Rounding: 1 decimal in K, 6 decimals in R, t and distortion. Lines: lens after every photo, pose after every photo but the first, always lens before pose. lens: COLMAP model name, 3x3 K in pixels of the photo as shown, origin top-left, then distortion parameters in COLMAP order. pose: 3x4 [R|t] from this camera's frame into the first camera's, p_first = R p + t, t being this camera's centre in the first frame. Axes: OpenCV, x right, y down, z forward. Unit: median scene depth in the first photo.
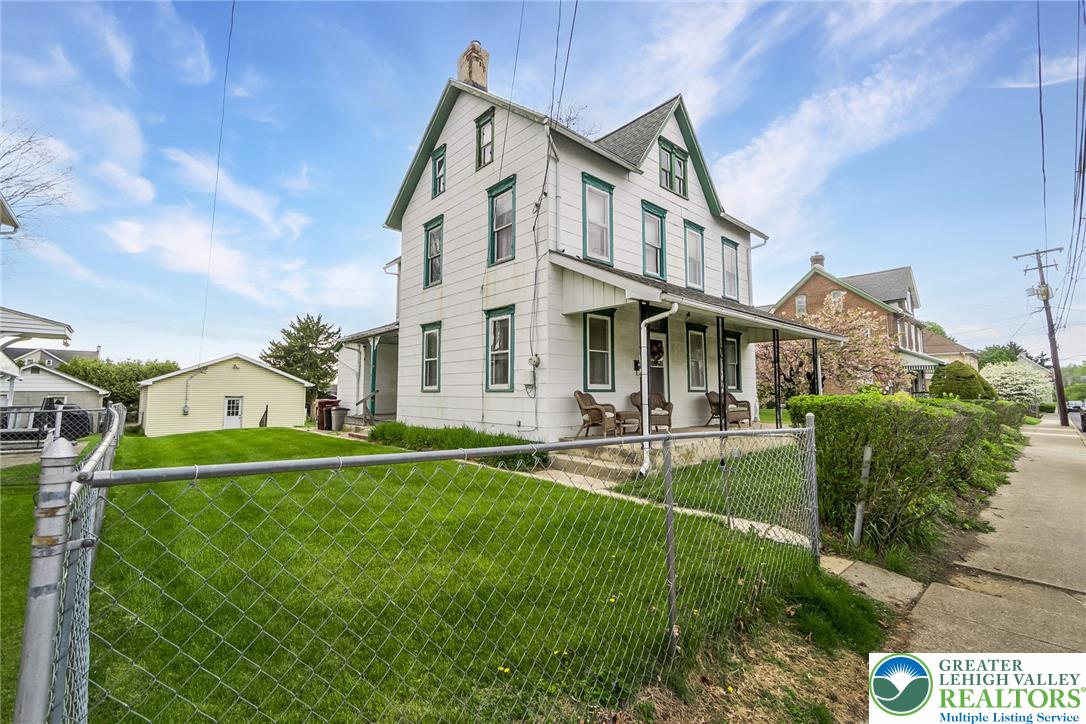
lens RADIAL K [[470.2, 0, 544.7], [0, 470.2, 353.5], [0, 0, 1]] dist [-0.001334, 0.000090]
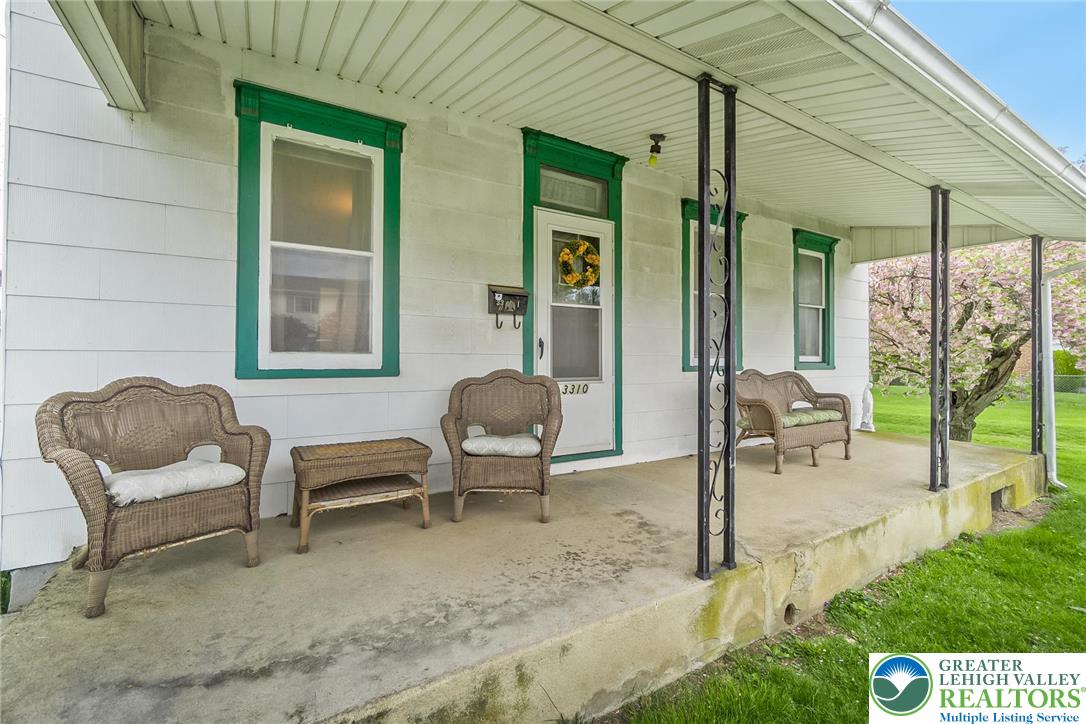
lens RADIAL K [[470.2, 0, 544.7], [0, 470.2, 353.5], [0, 0, 1]] dist [-0.001334, 0.000090]
pose [[0.983460, 0.004049, -0.181082, 0.261876], [0.009485, 0.997227, 0.073812, 0.035606], [0.180879, -0.074308, 0.980694, 0.581416]]
